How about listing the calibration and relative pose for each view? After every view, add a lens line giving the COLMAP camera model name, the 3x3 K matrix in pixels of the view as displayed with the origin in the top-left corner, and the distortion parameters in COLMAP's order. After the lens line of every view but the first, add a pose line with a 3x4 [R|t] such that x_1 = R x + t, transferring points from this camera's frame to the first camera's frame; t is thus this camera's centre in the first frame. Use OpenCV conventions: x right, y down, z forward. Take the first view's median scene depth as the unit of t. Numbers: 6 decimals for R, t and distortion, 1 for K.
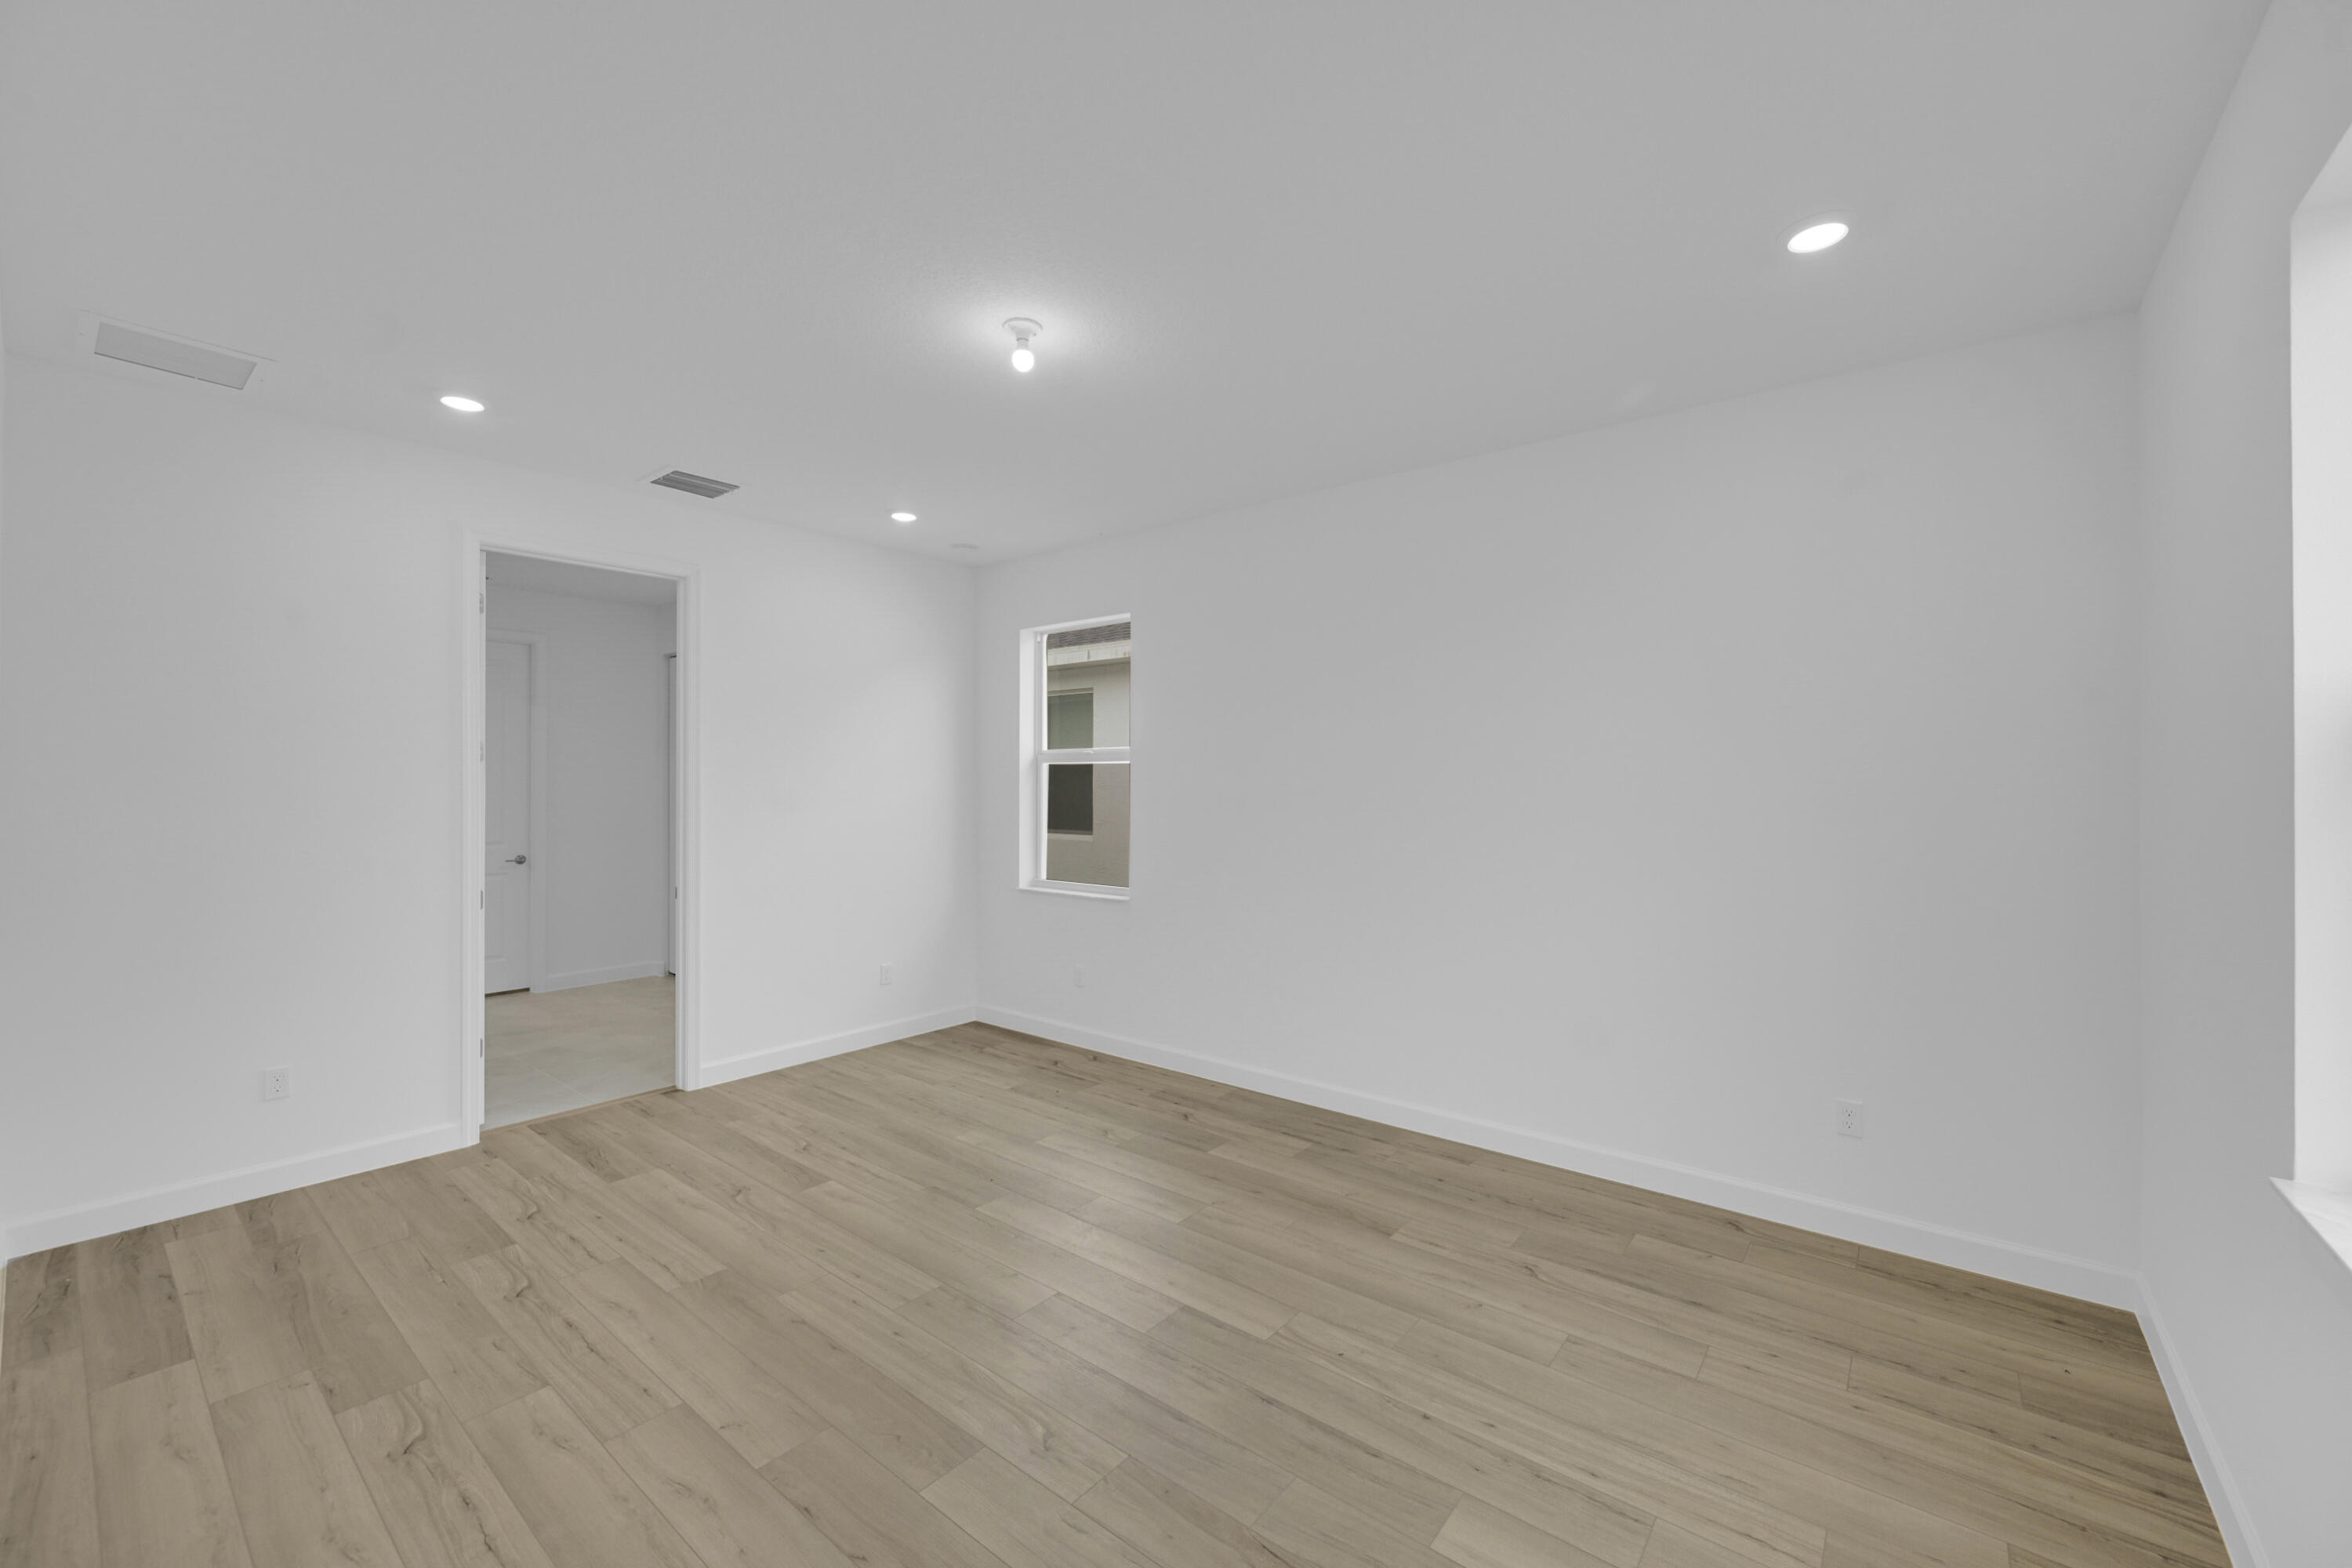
lens RADIAL K [[956.5, 0, 1172.2], [0, 956.5, 801.9], [0, 0, 1]] dist [-0.008197, 0.000049]
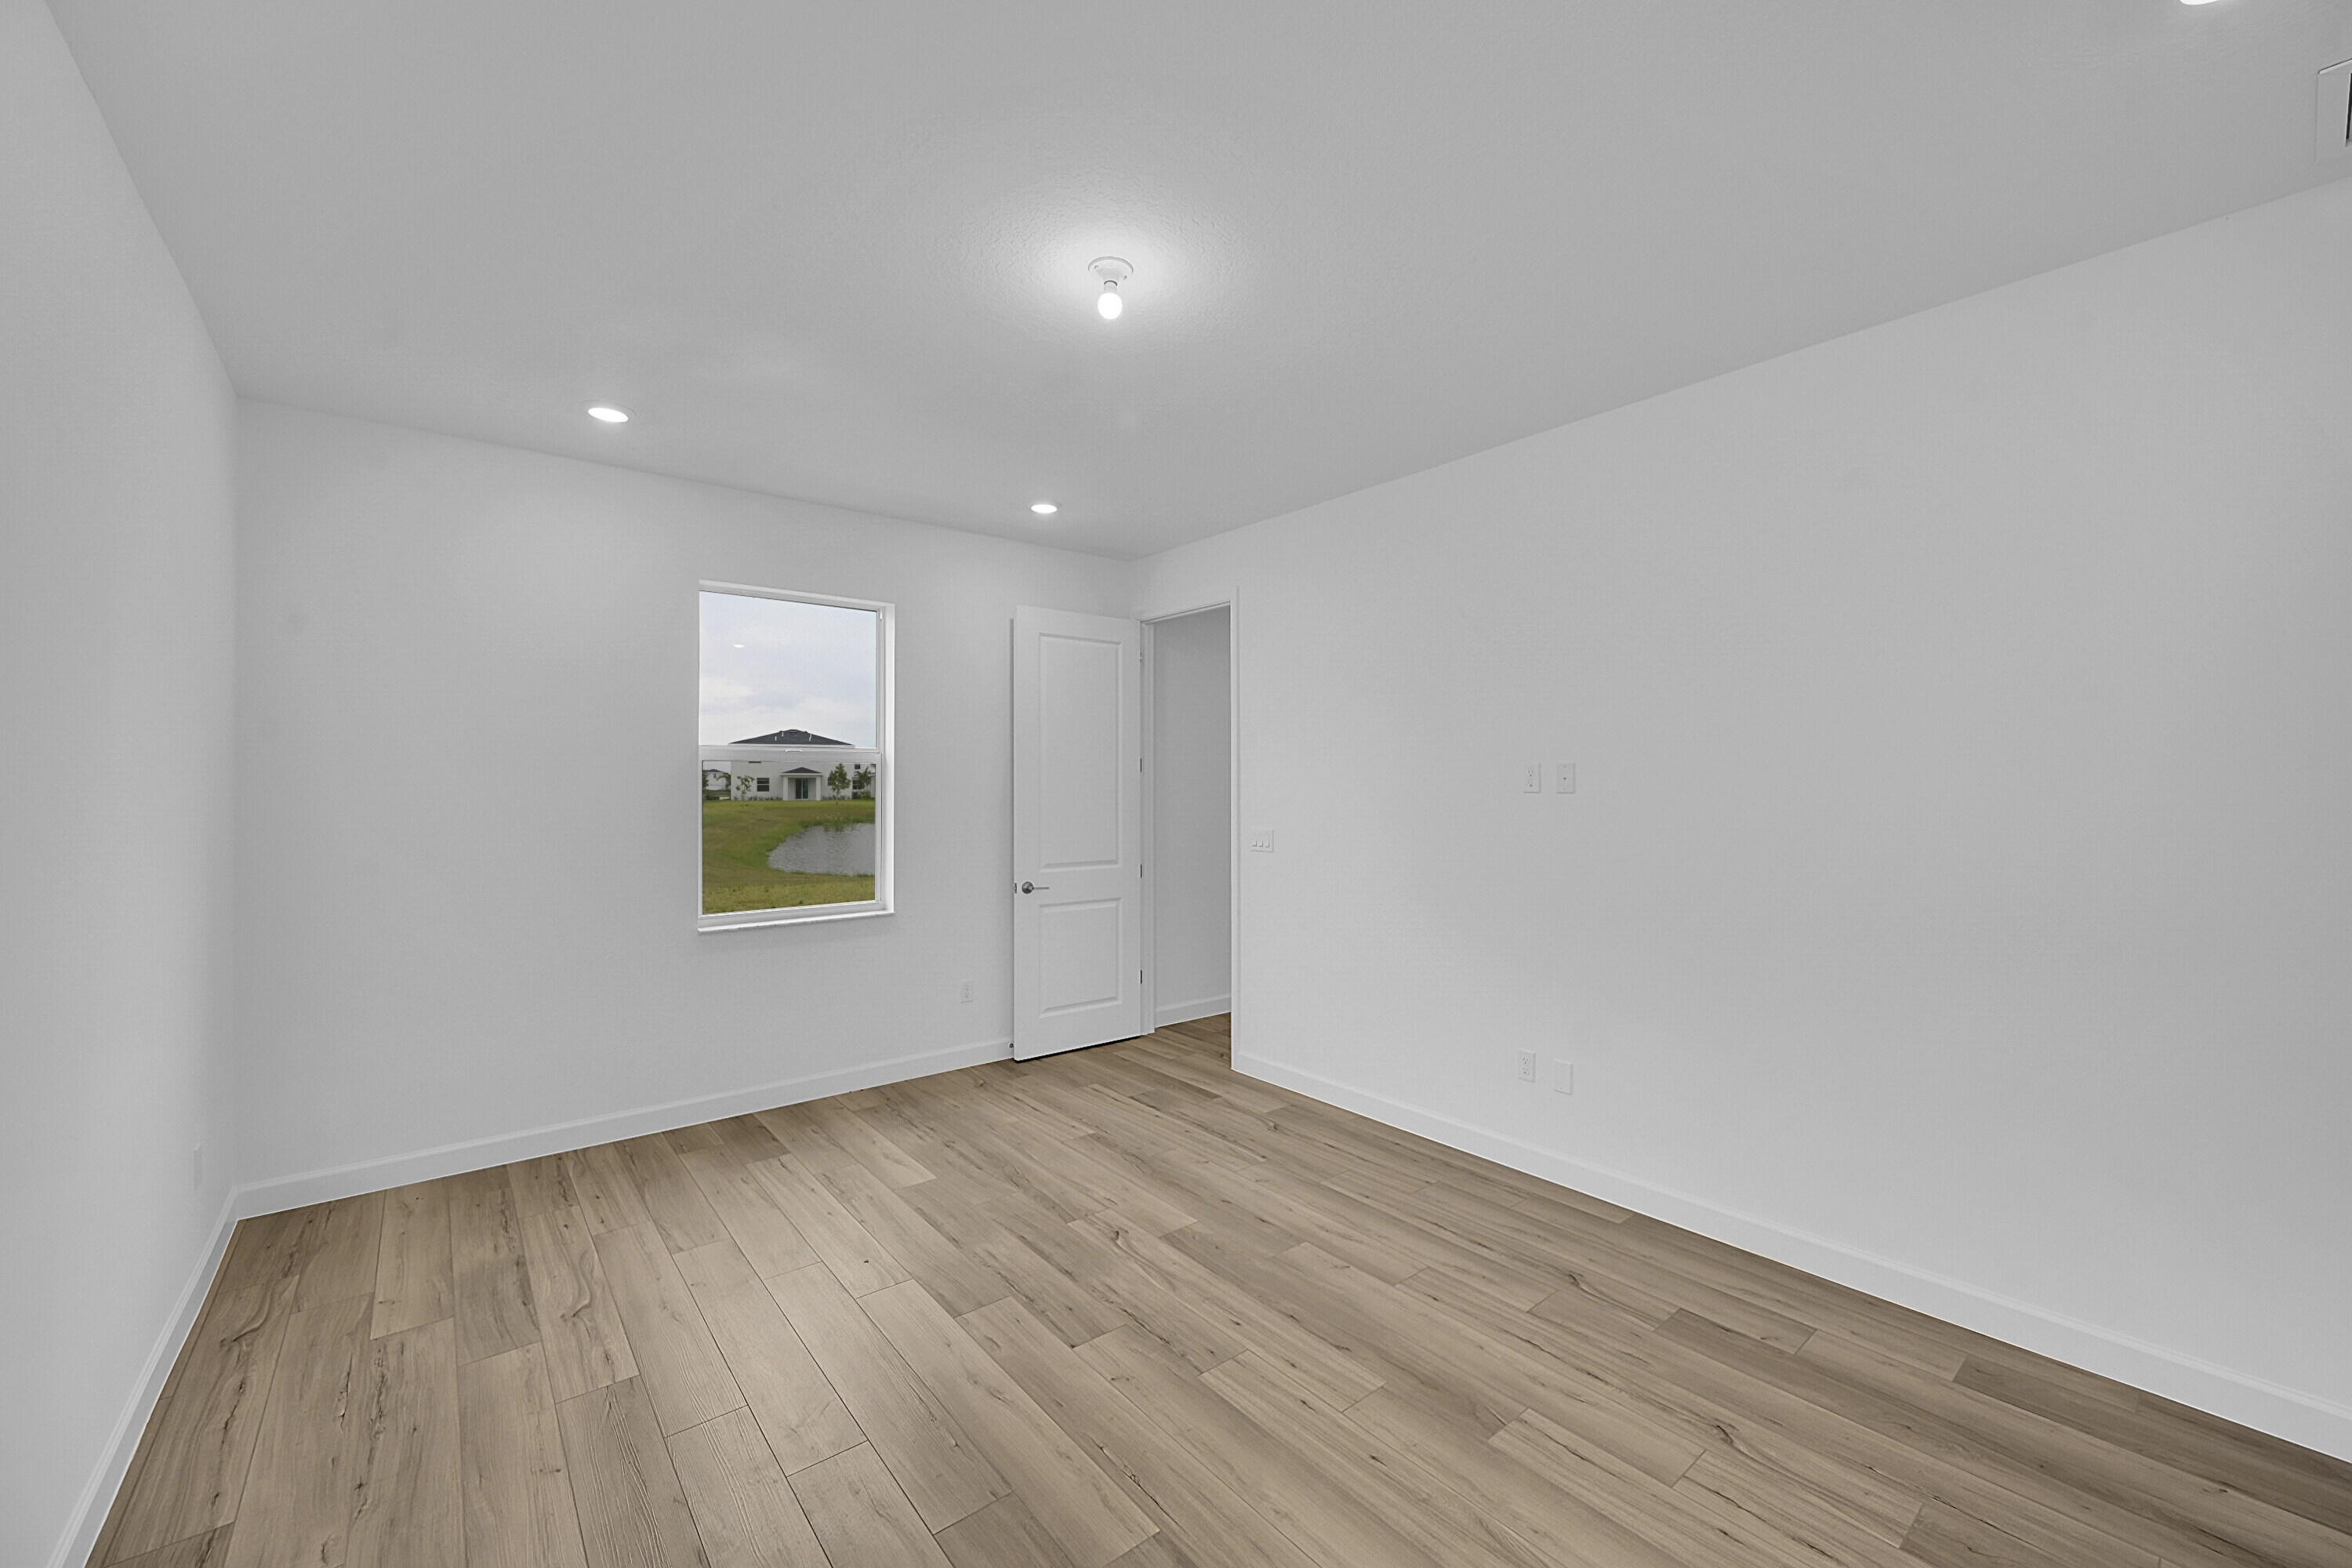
lens RADIAL K [[956.5, 0, 1172.2], [0, 956.5, 801.9], [0, 0, 1]] dist [-0.008197, 0.000049]
pose [[-0.979301, -0.002475, 0.202394, -0.415691], [0.004925, 0.999338, 0.036049, -0.040704], [-0.202349, 0.036299, -0.978640, 1.948412]]
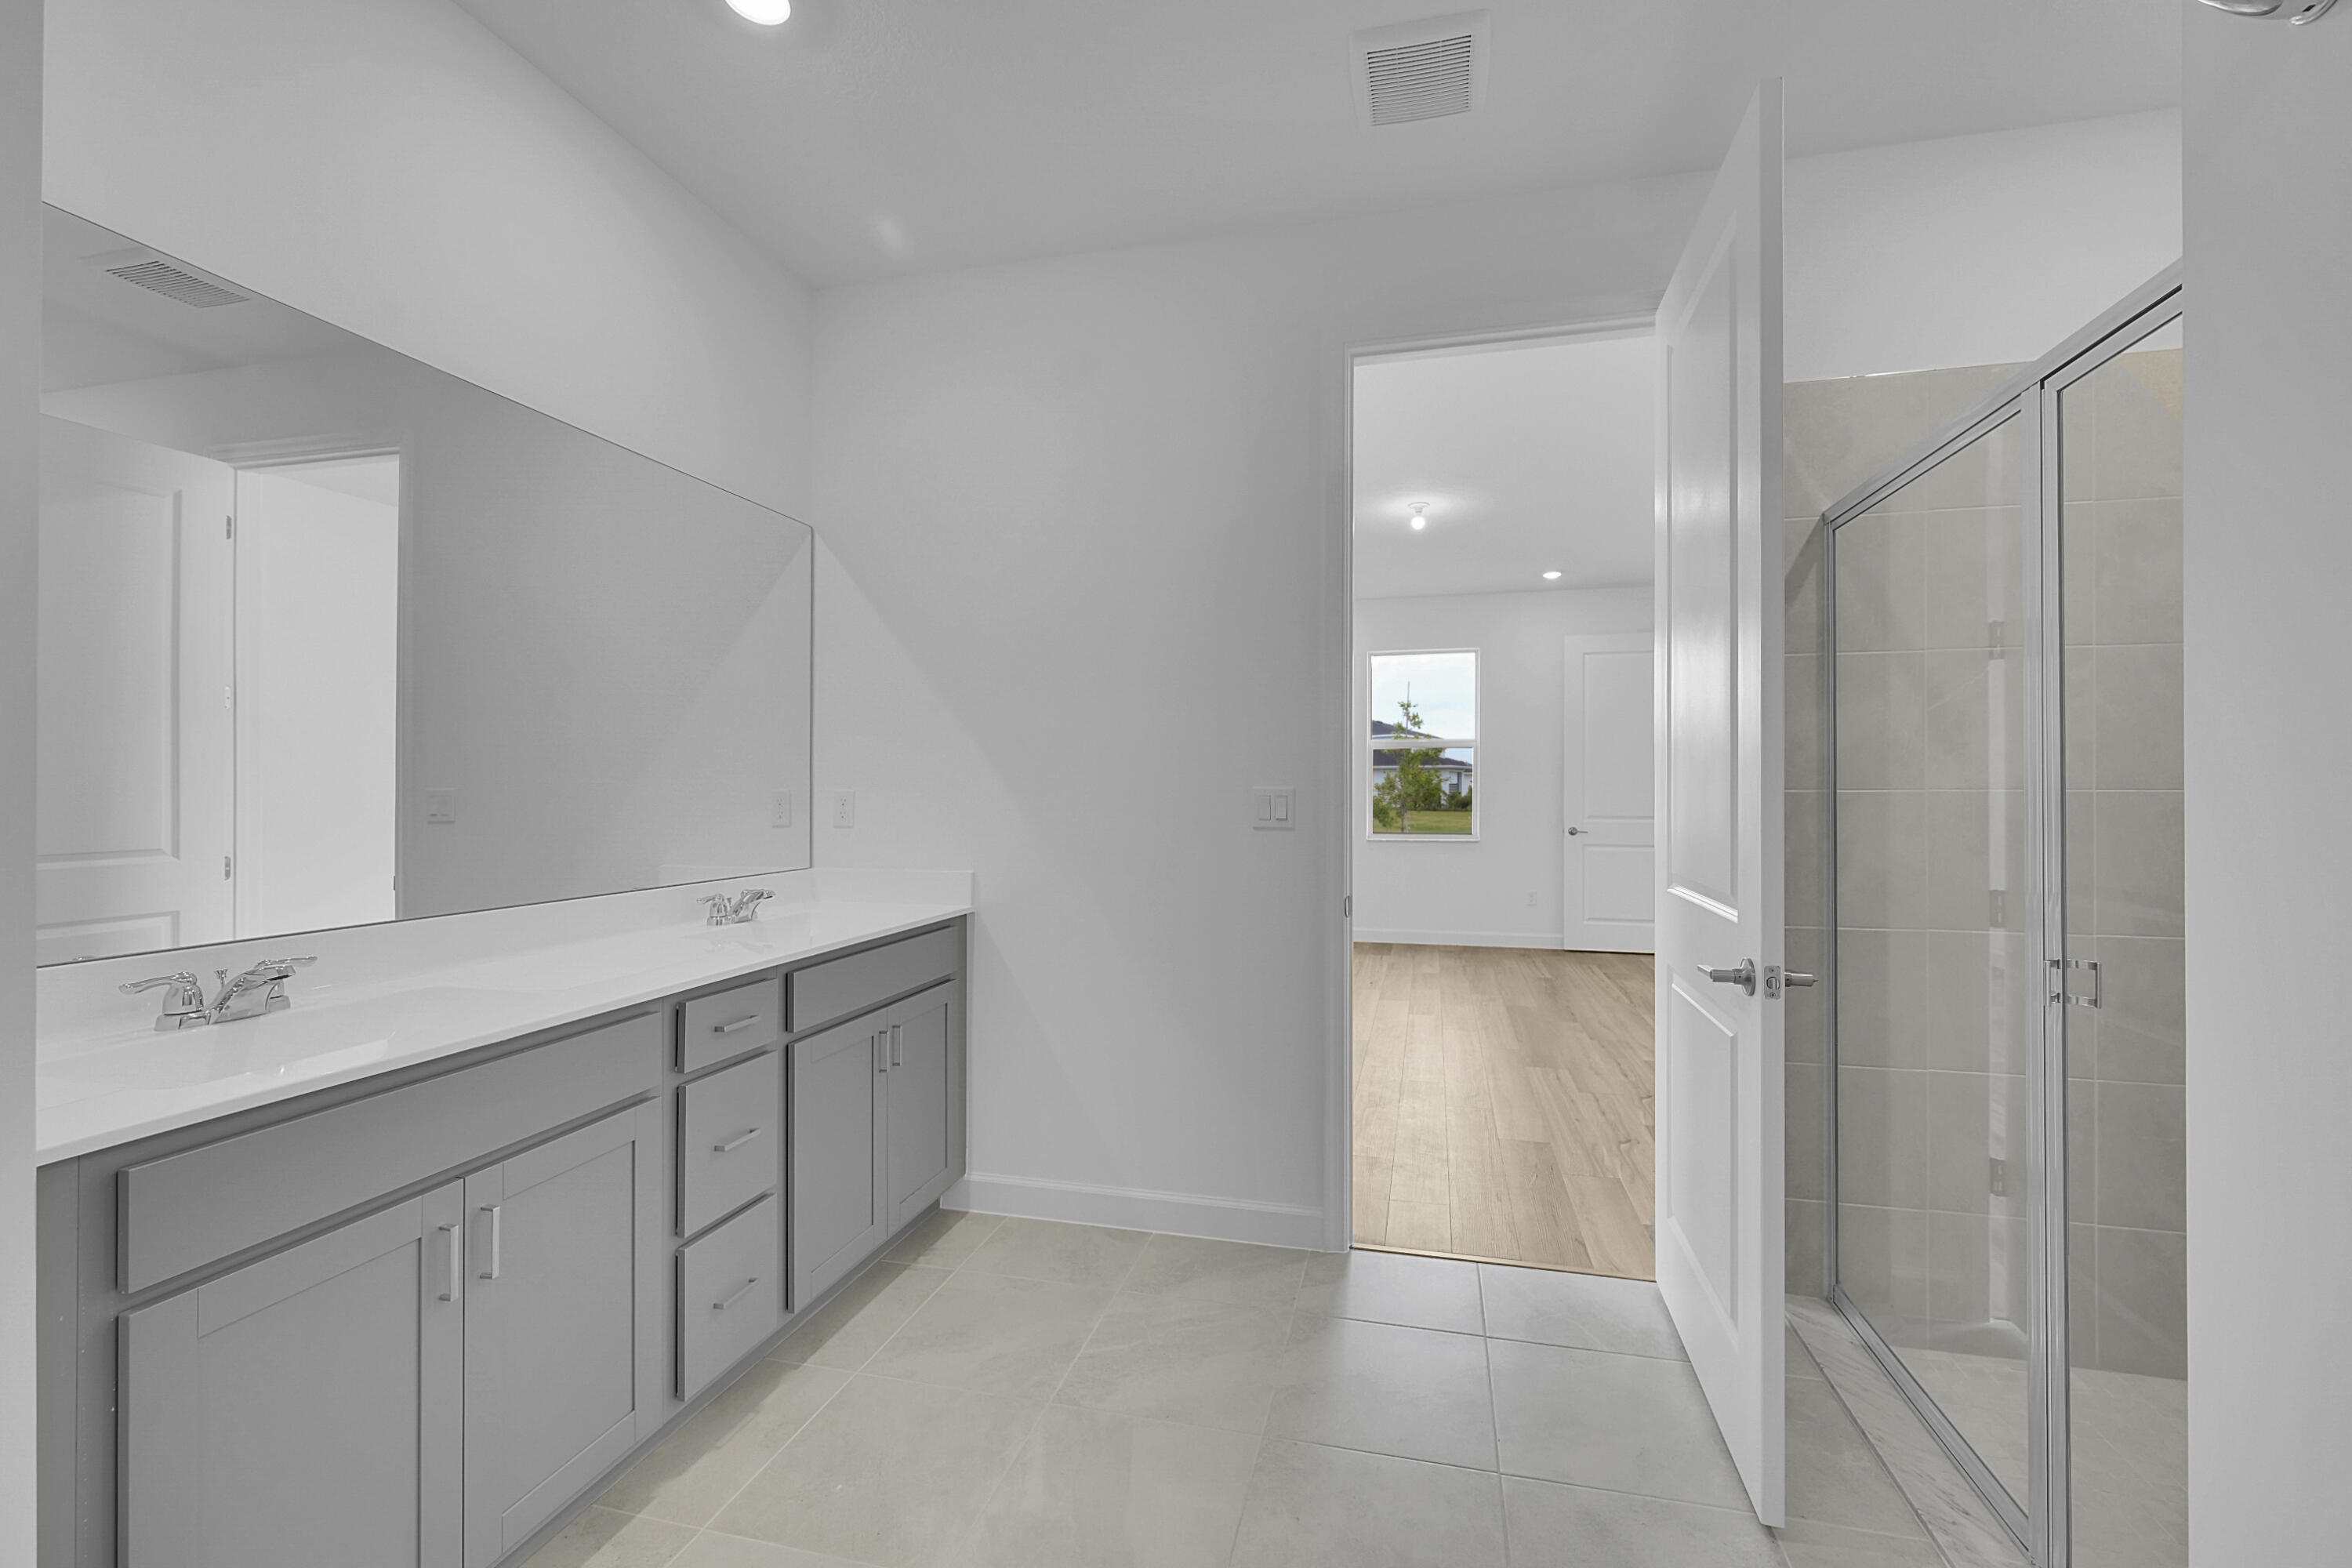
lens RADIAL K [[964.6, 0, 1176.0], [0, 964.6, 784.0], [0, 0, 1]] dist [-0.064407, 0.000000]
pose [[-0.430841, 0.005305, 0.902412, -1.740337], [0.015385, 0.999881, 0.001468, 0.041687], [-0.902297, 0.014516, -0.430871, 2.353575]]
